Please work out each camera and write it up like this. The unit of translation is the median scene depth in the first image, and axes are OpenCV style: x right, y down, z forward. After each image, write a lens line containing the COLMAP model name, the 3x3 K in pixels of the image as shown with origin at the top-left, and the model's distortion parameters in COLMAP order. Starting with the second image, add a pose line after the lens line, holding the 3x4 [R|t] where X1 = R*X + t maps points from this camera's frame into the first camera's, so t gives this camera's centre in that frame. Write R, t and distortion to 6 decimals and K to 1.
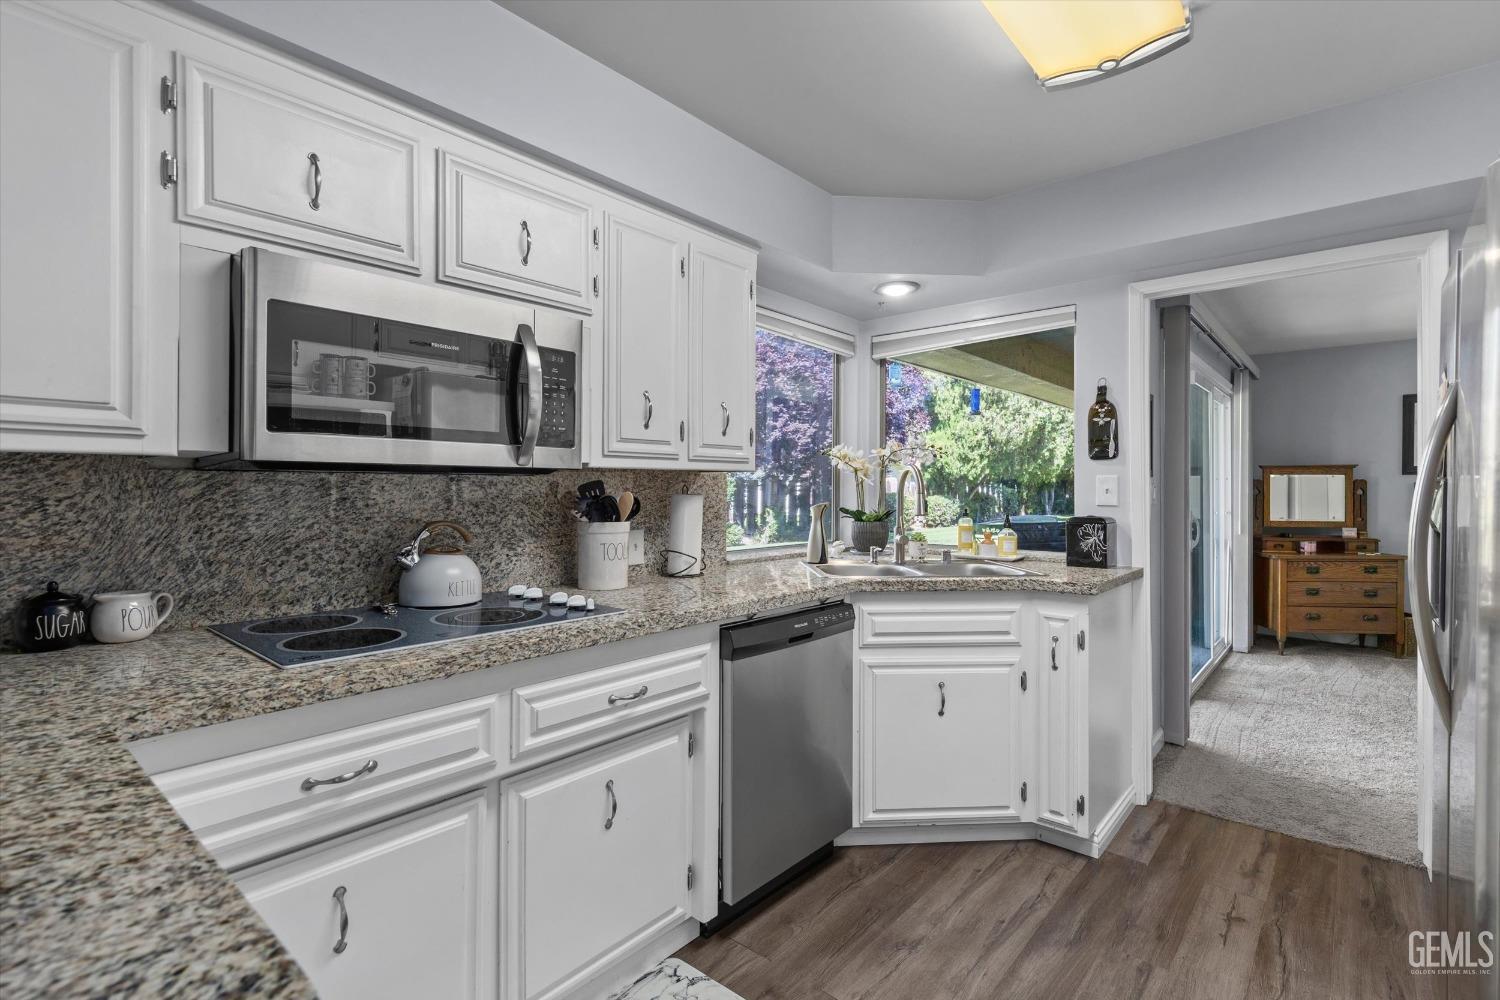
lens RADIAL K [[663.8, 0, 745.9], [0, 663.8, 492.6], [0, 0, 1]] dist [0.003213, 0.000401]
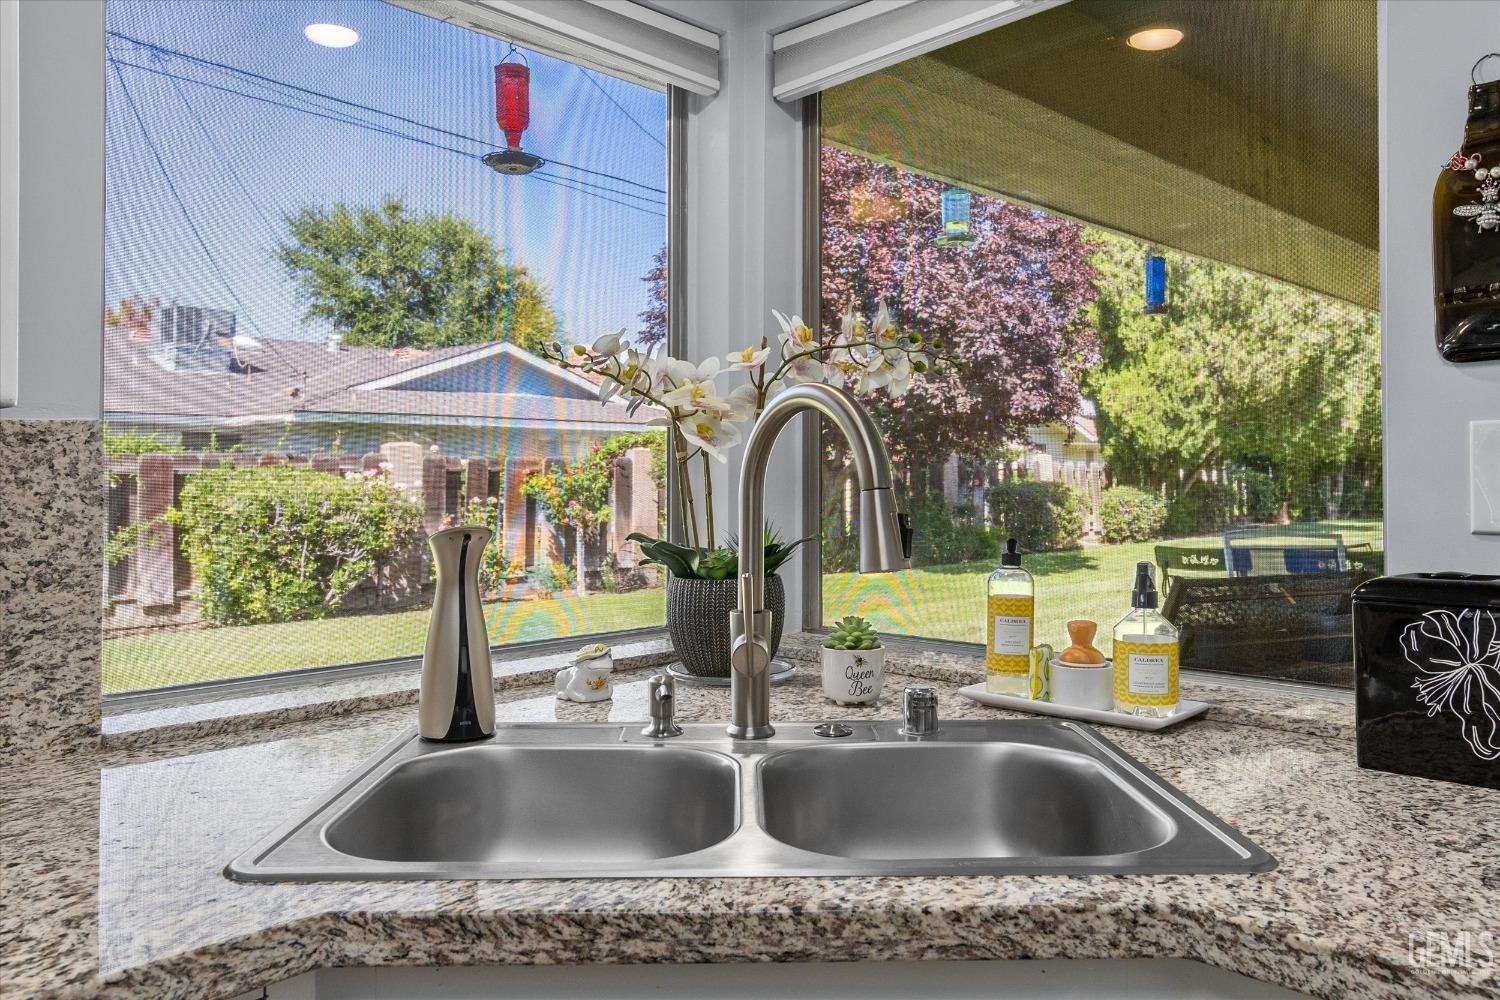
lens RADIAL K [[1124.3, 0, 749.3], [0, 1124.3, 454.8], [0, 0, 1]] dist [0.030887, 0.004723]
pose [[0.998850, -0.004469, -0.047736, 0.121357], [0.003326, 0.999707, -0.023987, -0.000852], [0.047829, 0.023801, 0.998572, 0.247069]]
